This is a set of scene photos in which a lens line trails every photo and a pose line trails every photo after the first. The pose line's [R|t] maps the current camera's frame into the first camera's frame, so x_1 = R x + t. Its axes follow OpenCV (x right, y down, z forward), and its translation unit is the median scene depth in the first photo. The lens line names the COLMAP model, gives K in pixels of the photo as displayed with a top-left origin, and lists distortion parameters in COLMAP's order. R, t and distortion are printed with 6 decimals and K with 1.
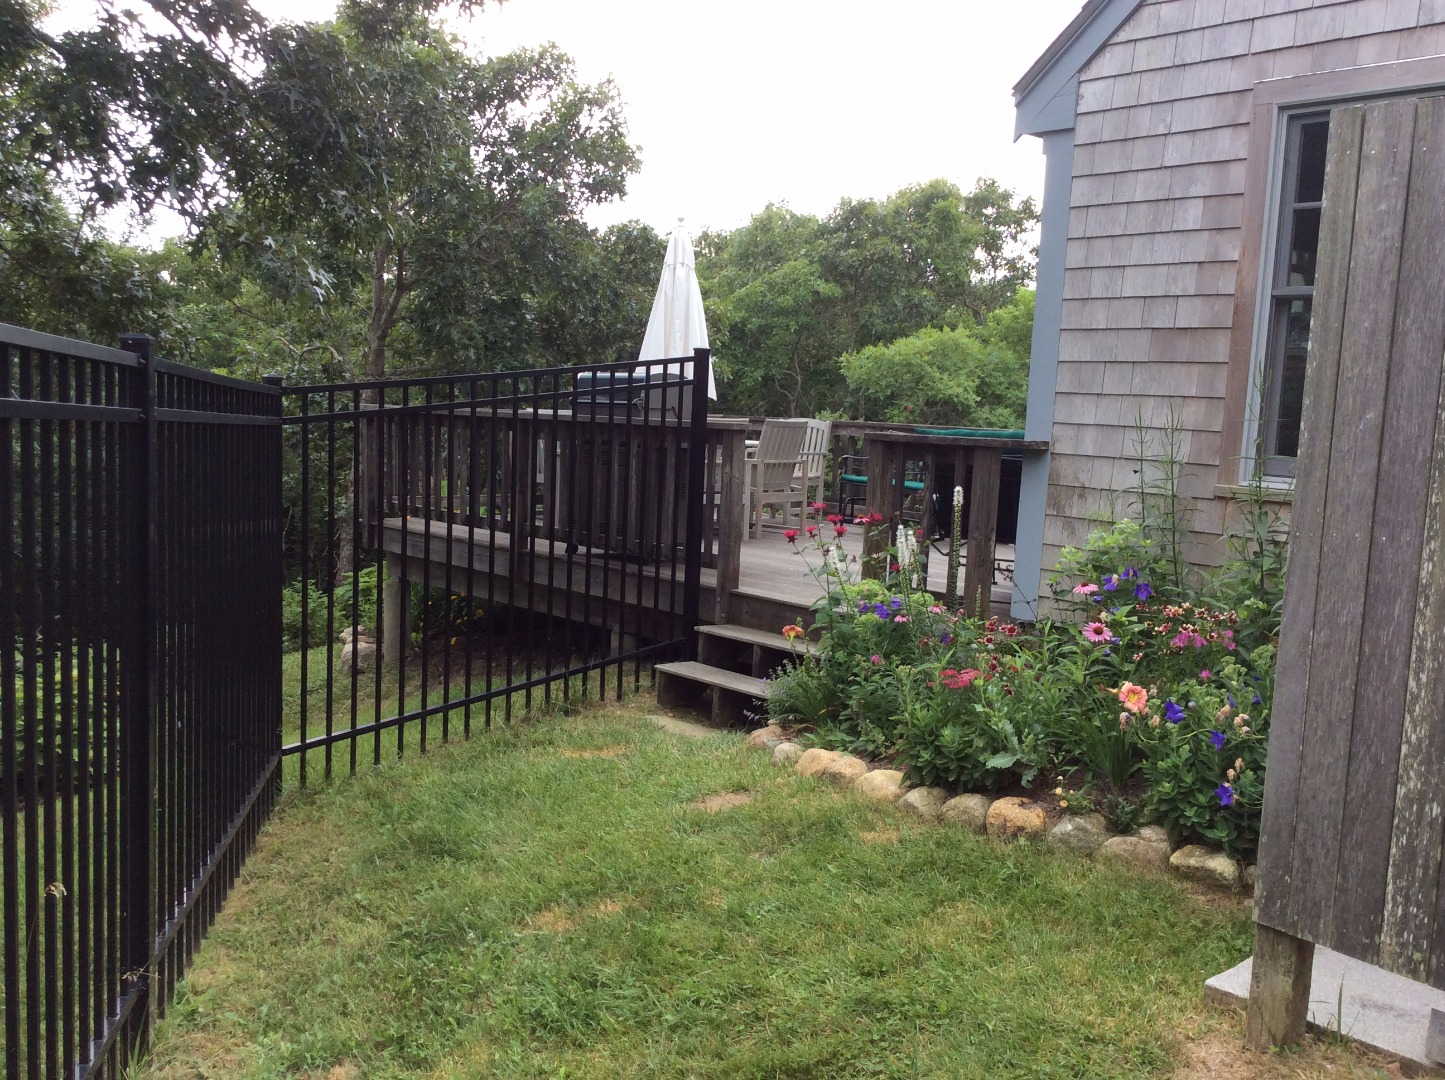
lens RADIAL K [[1316.6, 0, 722.5], [0, 1316.6, 540.0], [0, 0, 1]] dist [0.105949, -0.204118]
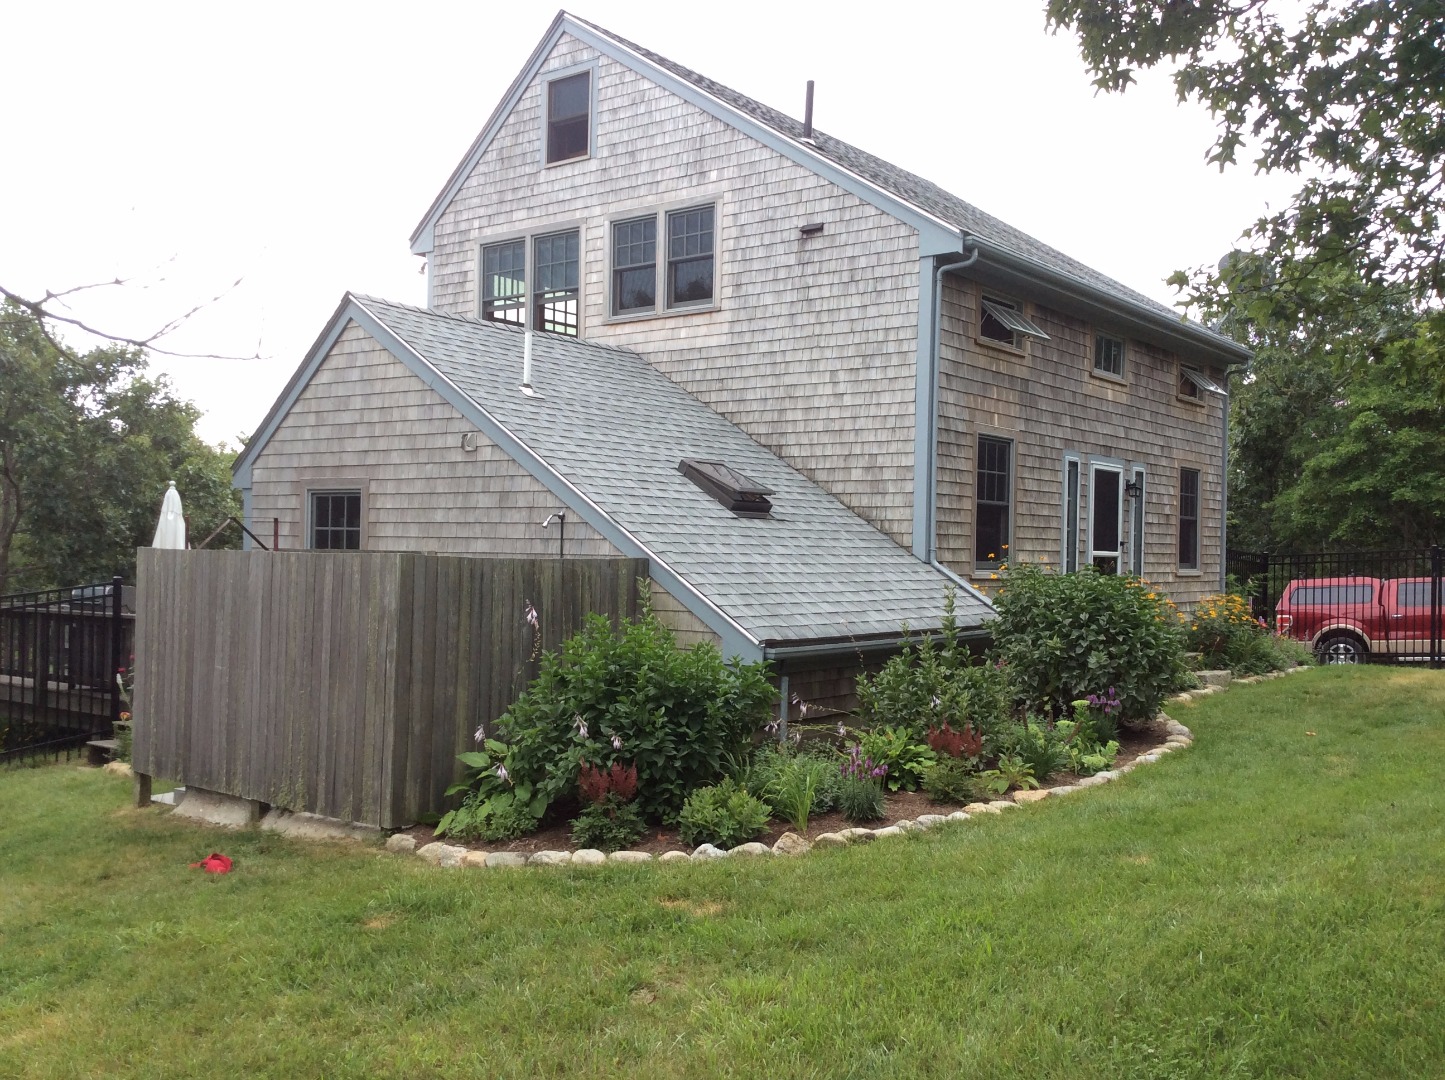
lens RADIAL K [[1316.6, 0, 722.5], [0, 1316.6, 540.0], [0, 0, 1]] dist [0.105949, -0.204118]
pose [[0.983540, -0.030062, 0.178173, 0.430443], [0.049144, 0.993397, -0.103671, 0.039922], [-0.173880, 0.110720, 0.978523, -0.918271]]
